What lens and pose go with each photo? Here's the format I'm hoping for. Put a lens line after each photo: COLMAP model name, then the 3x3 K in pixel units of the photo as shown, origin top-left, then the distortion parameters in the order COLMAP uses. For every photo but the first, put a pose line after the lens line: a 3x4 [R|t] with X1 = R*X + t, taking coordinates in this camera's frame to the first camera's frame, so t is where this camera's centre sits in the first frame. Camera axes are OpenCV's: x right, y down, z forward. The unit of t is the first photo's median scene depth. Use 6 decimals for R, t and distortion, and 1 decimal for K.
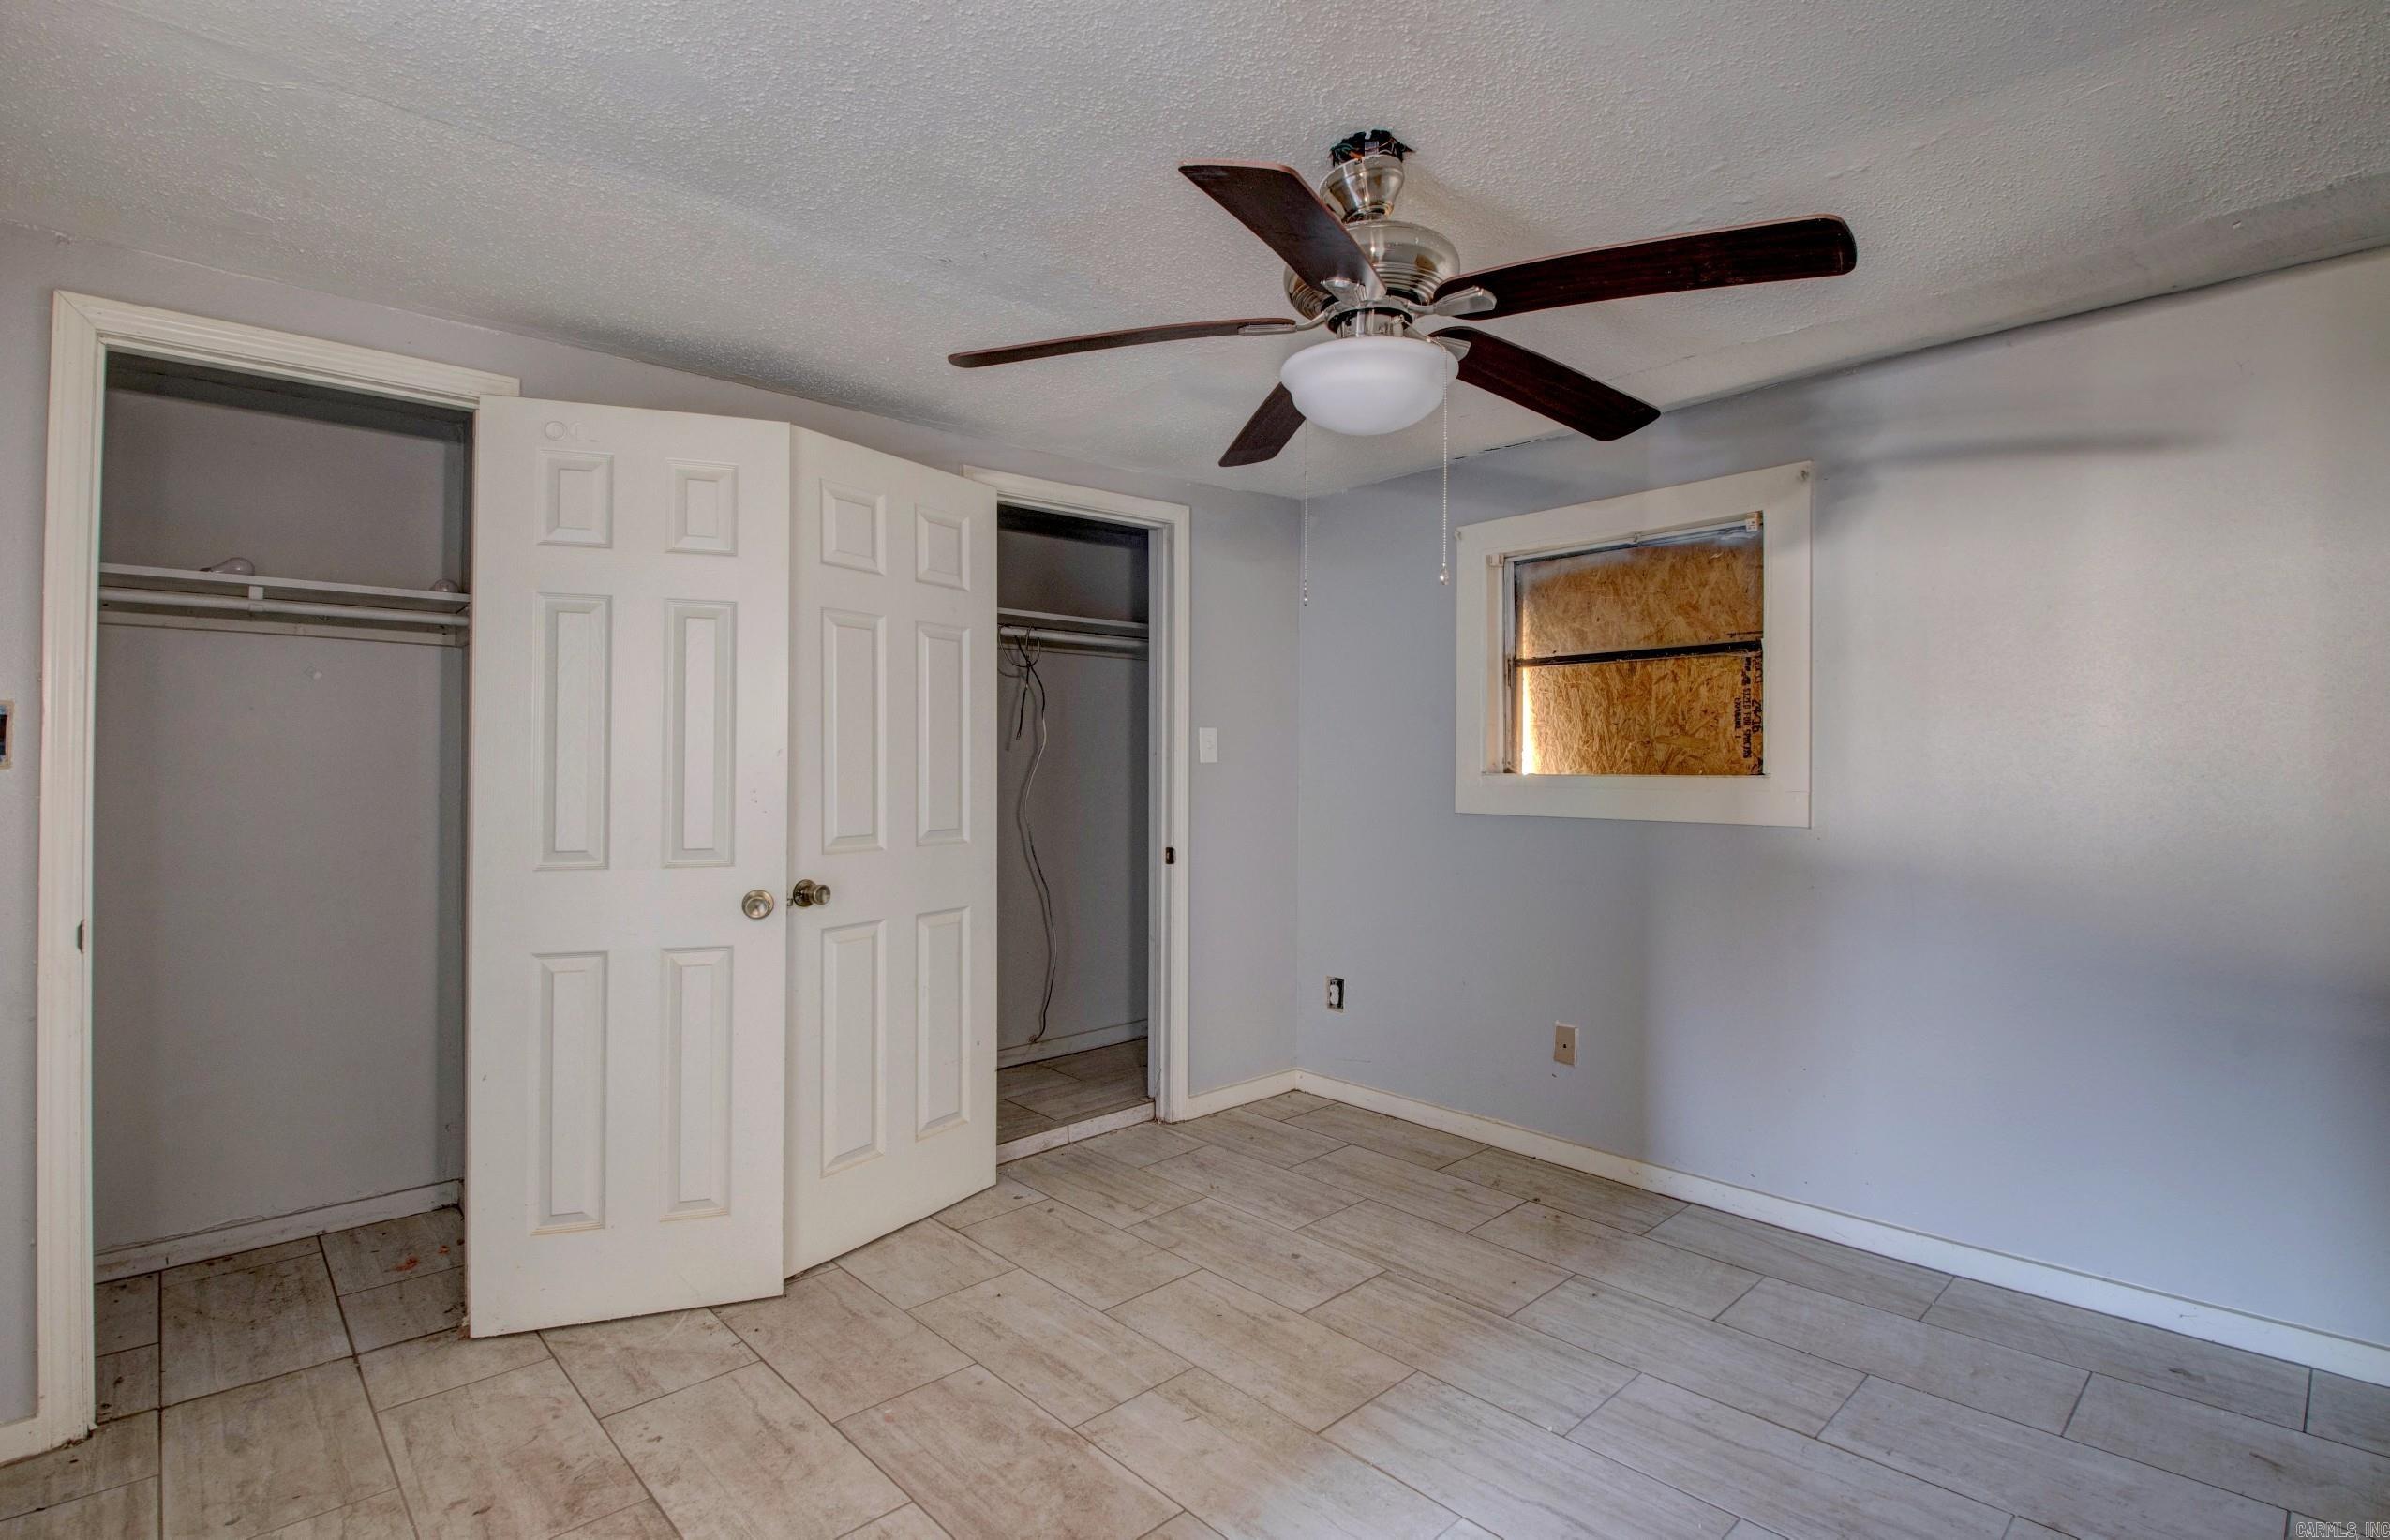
lens RADIAL K [[1124.8, 0, 1196.7], [0, 1124.8, 762.3], [0, 0, 1]] dist [0.001129, -0.015606]
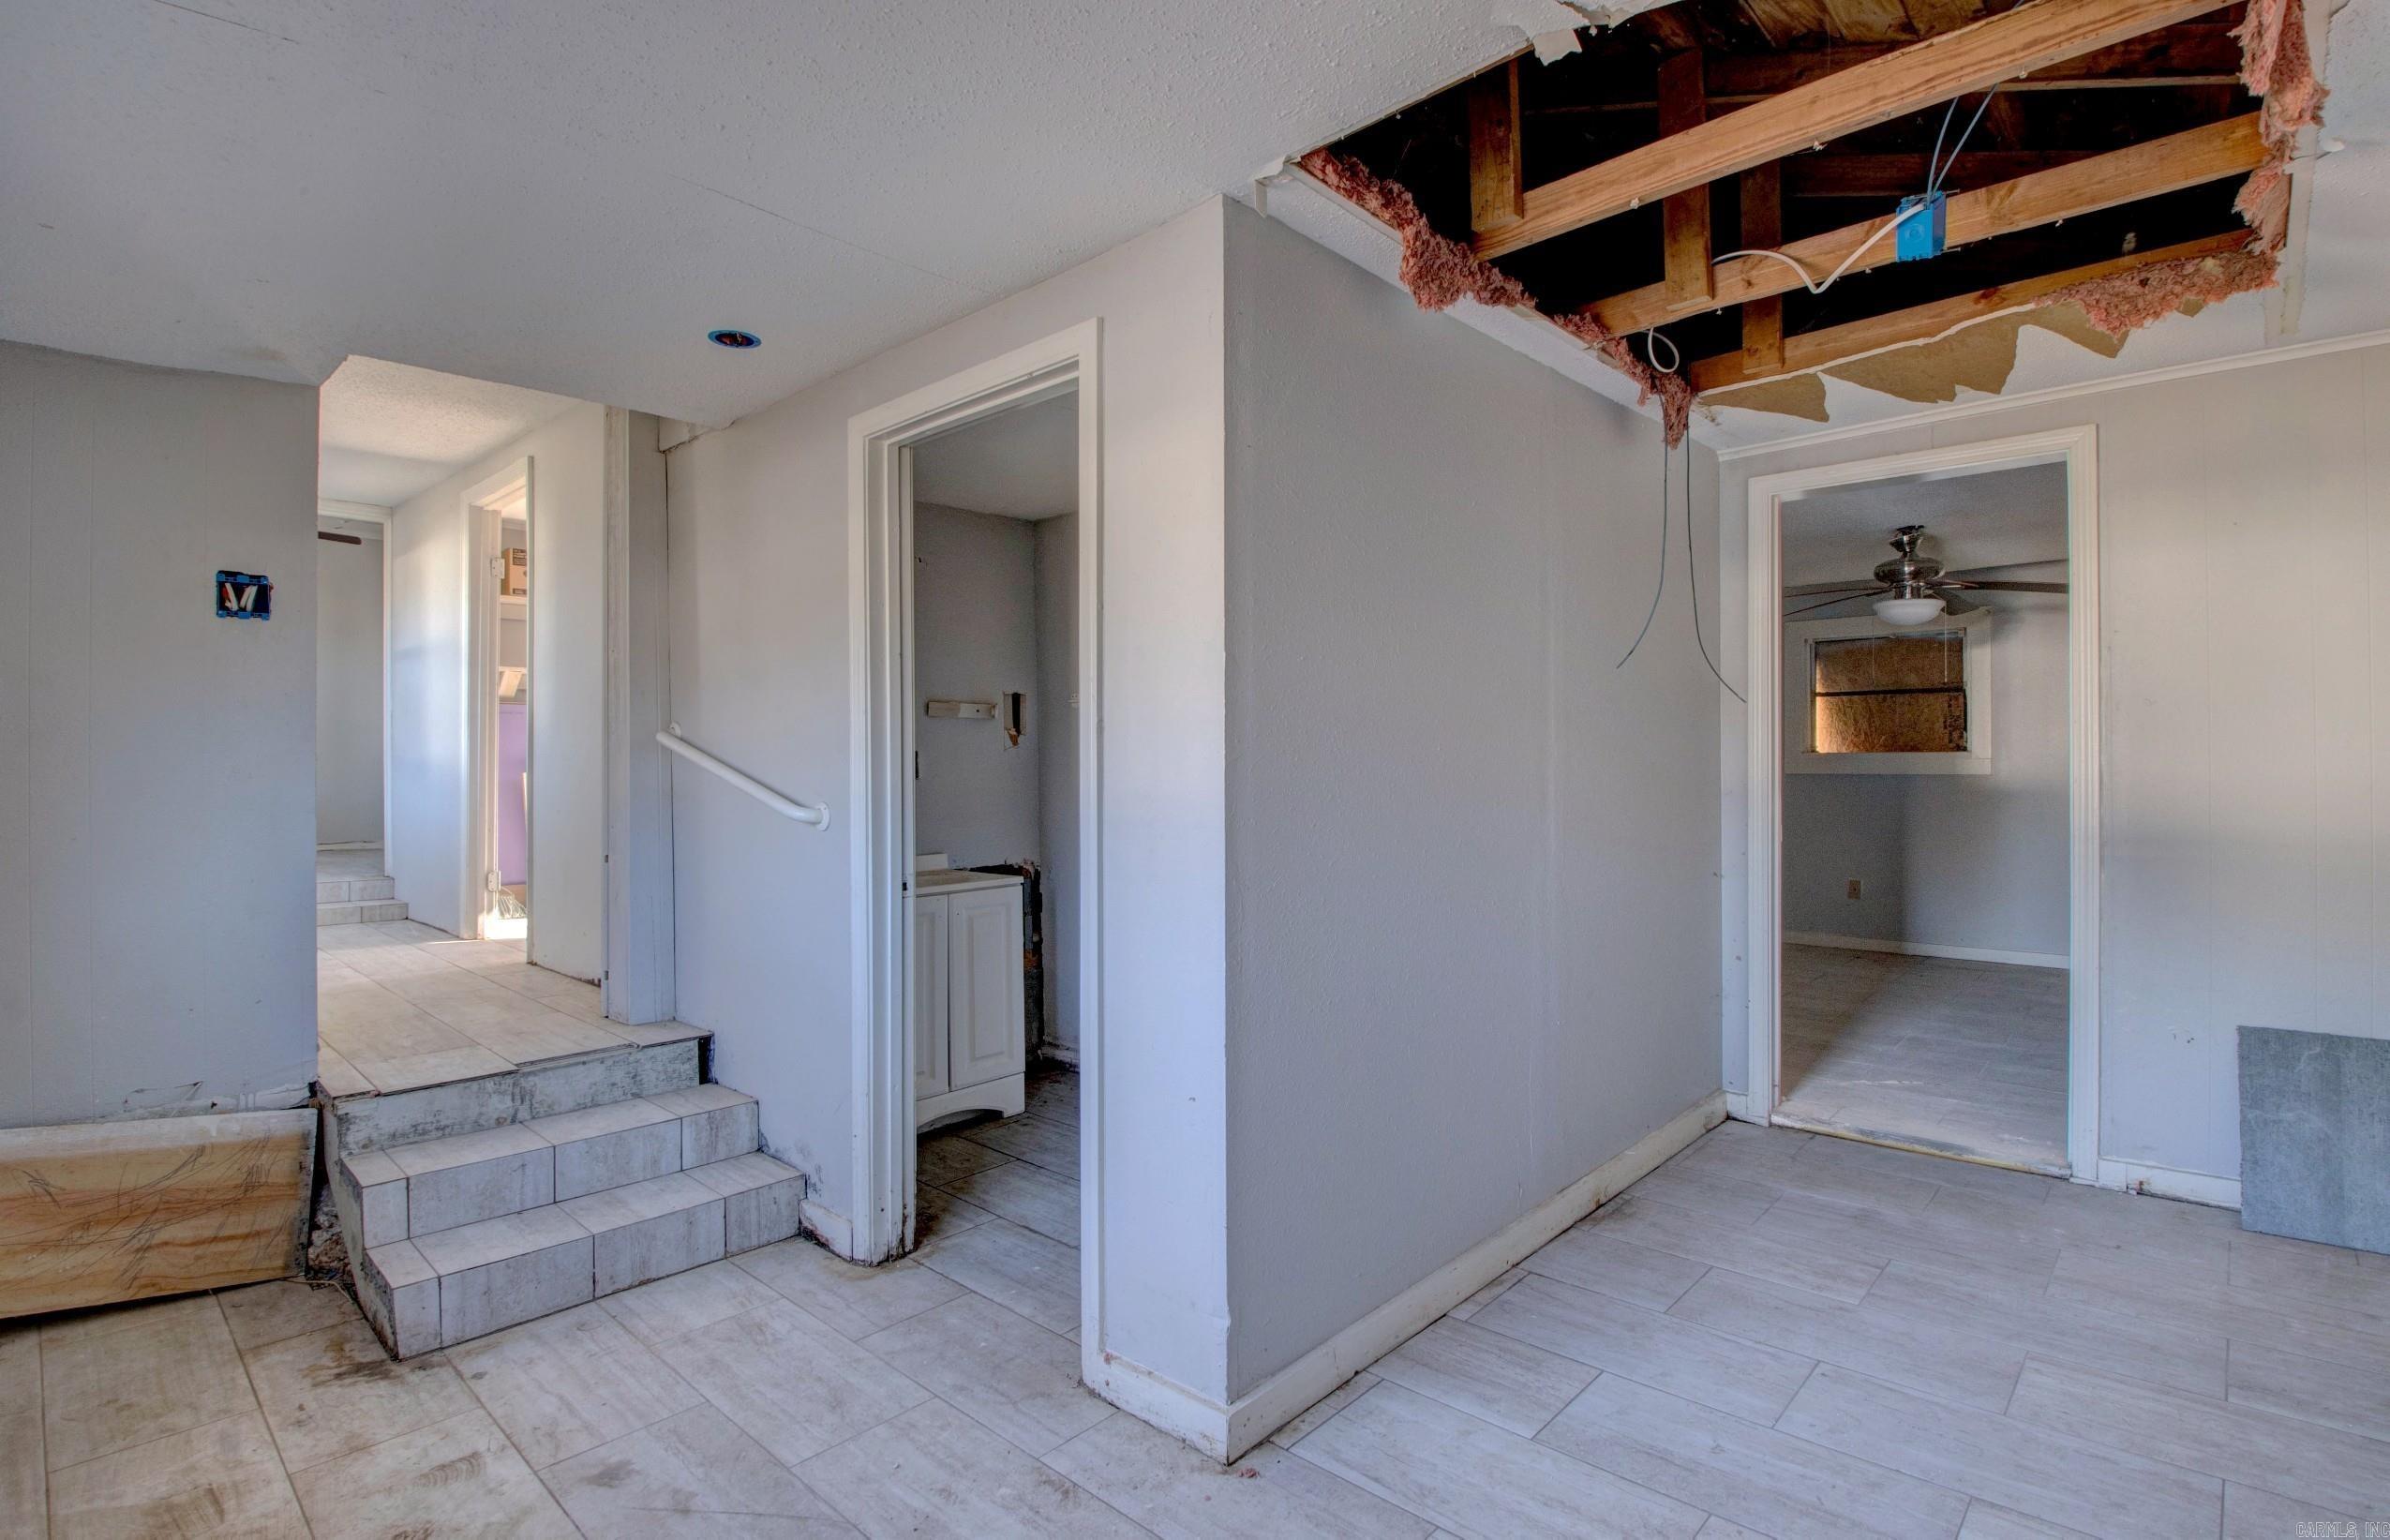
lens RADIAL K [[1124.8, 0, 1195.2], [0, 1124.8, 759.8], [0, 0, 1]] dist [0.001129, -0.015606]
pose [[0.997646, -0.010840, 0.067706, -1.006572], [0.010456, 0.999927, 0.006031, -0.000403], [-0.067766, -0.005309, 0.997687, -0.935018]]
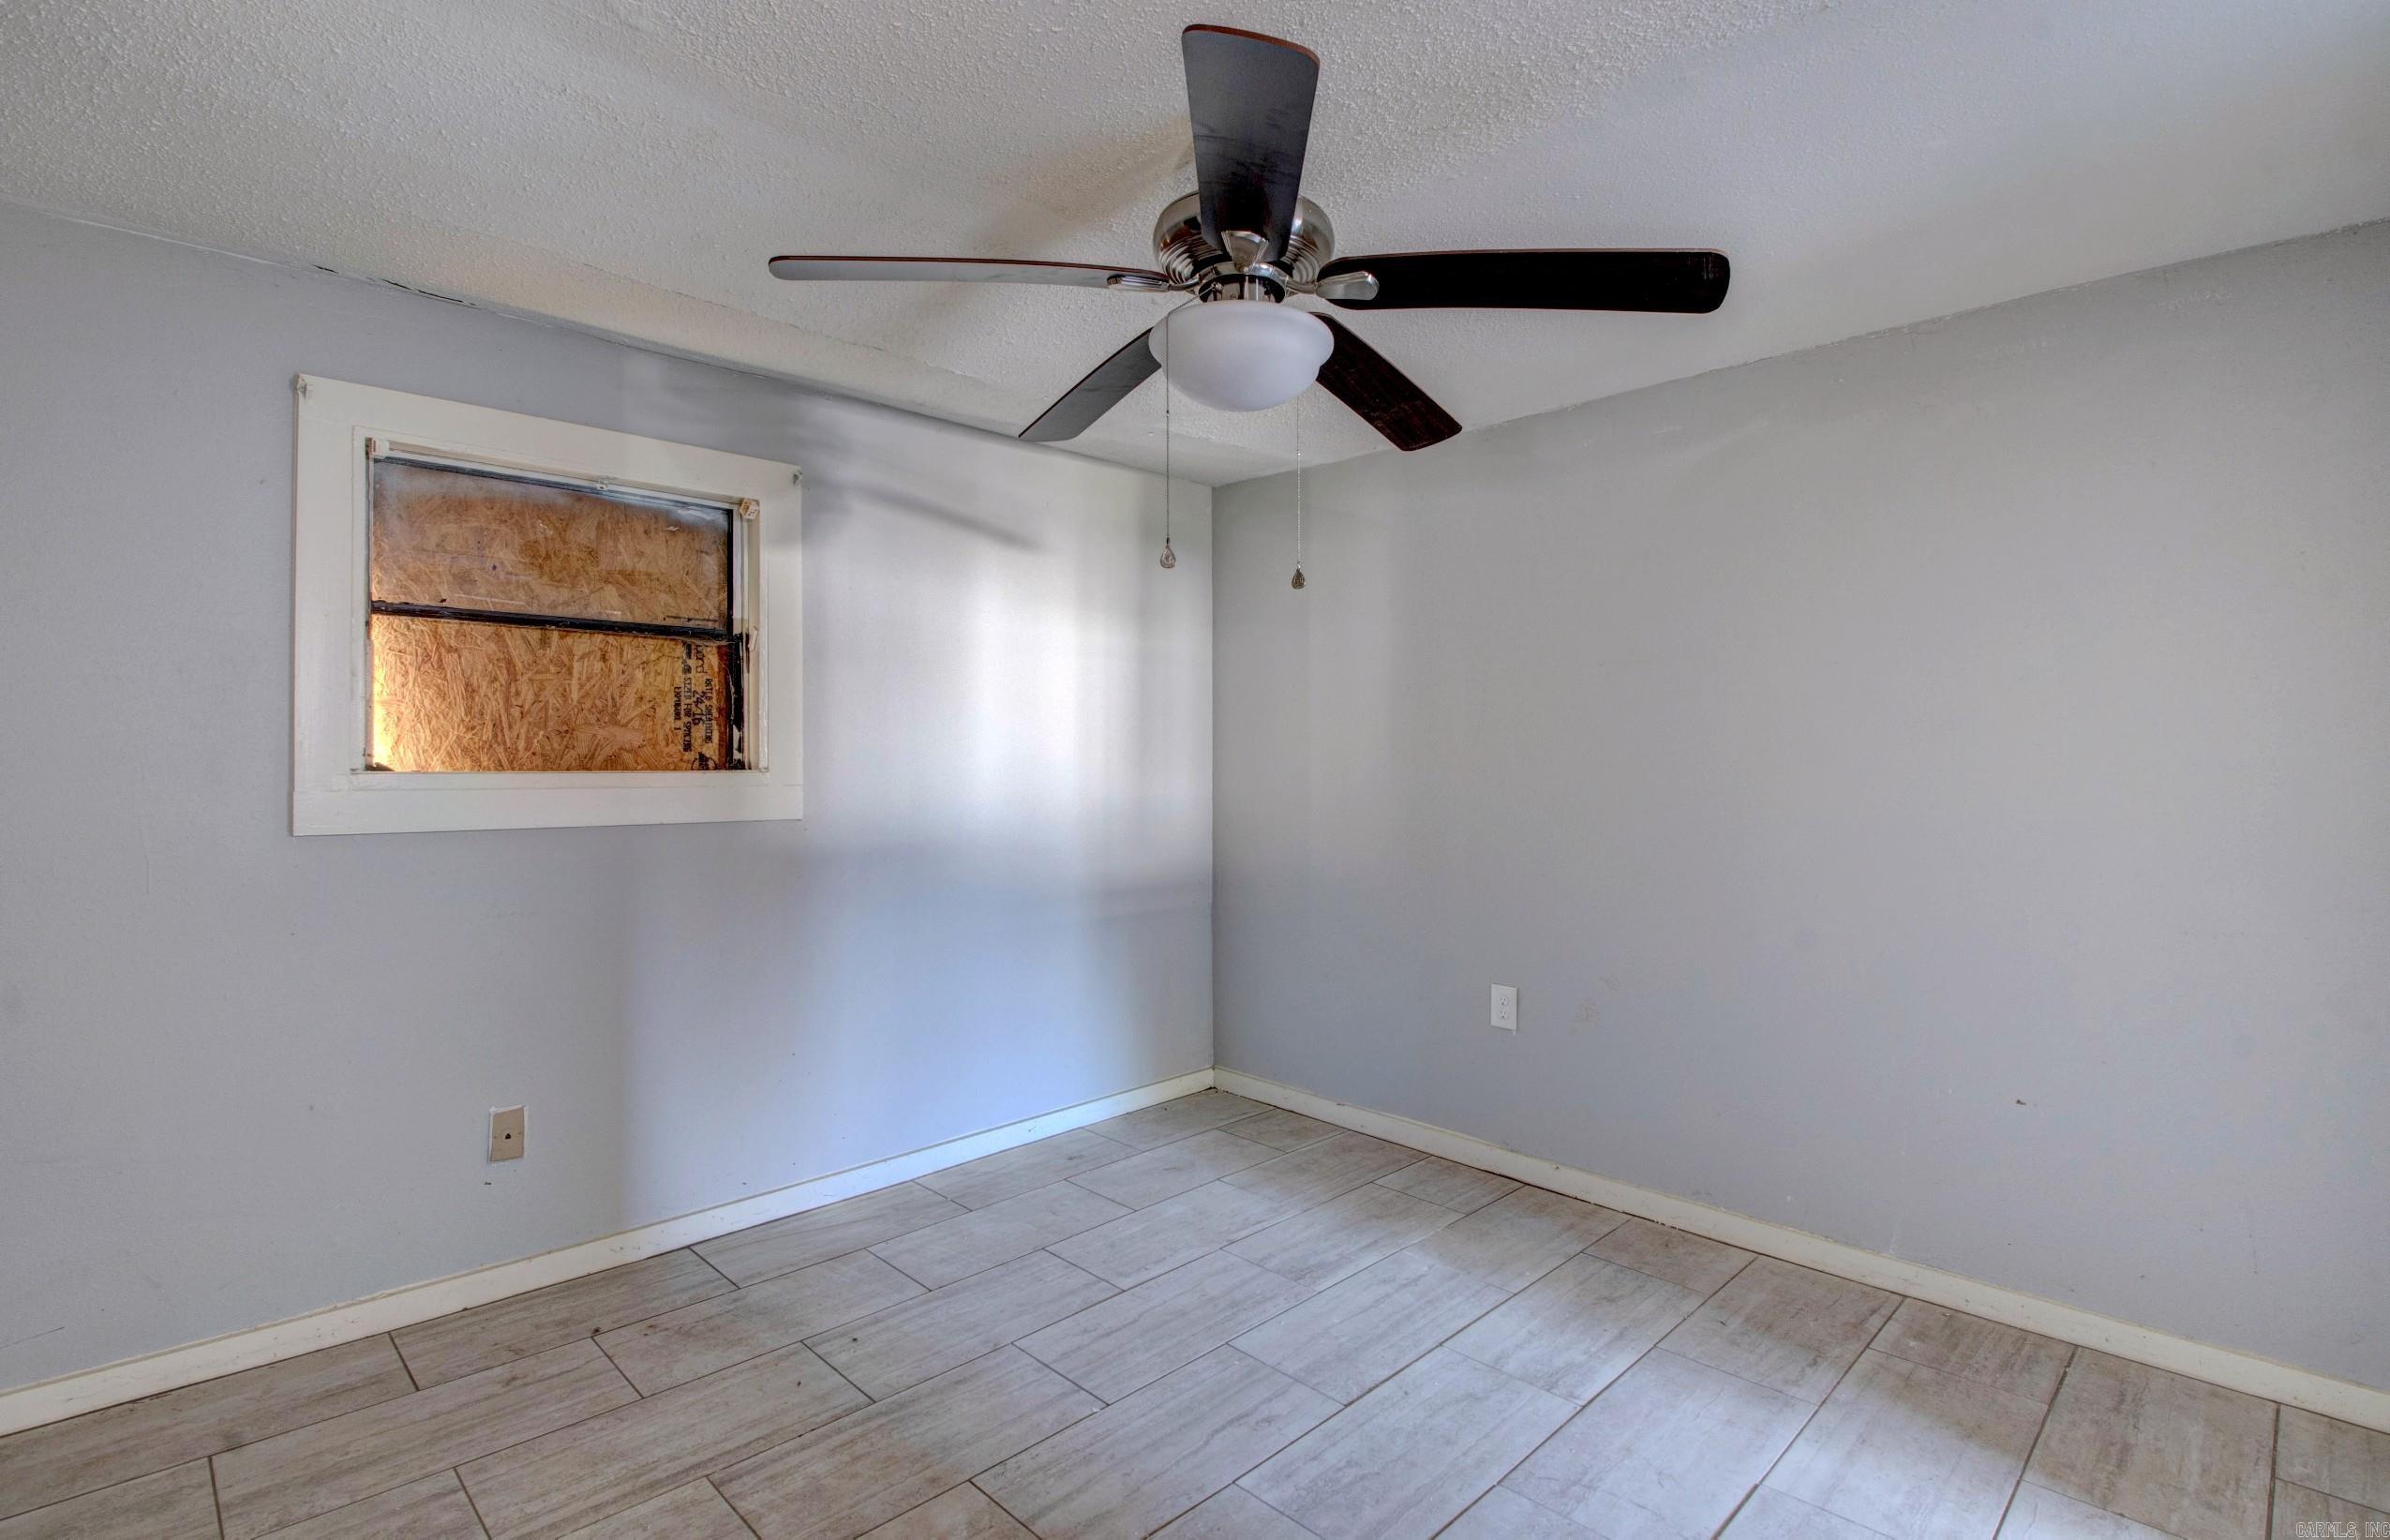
lens RADIAL K [[1124.8, 0, 1195.8], [0, 1124.8, 759.7], [0, 0, 1]] dist [0.001129, -0.015606]
pose [[-0.034371, -0.001685, 0.999408, -0.449371], [-0.006849, 0.999975, 0.001450, -0.001563], [-0.999386, -0.006795, -0.034381, 0.595485]]
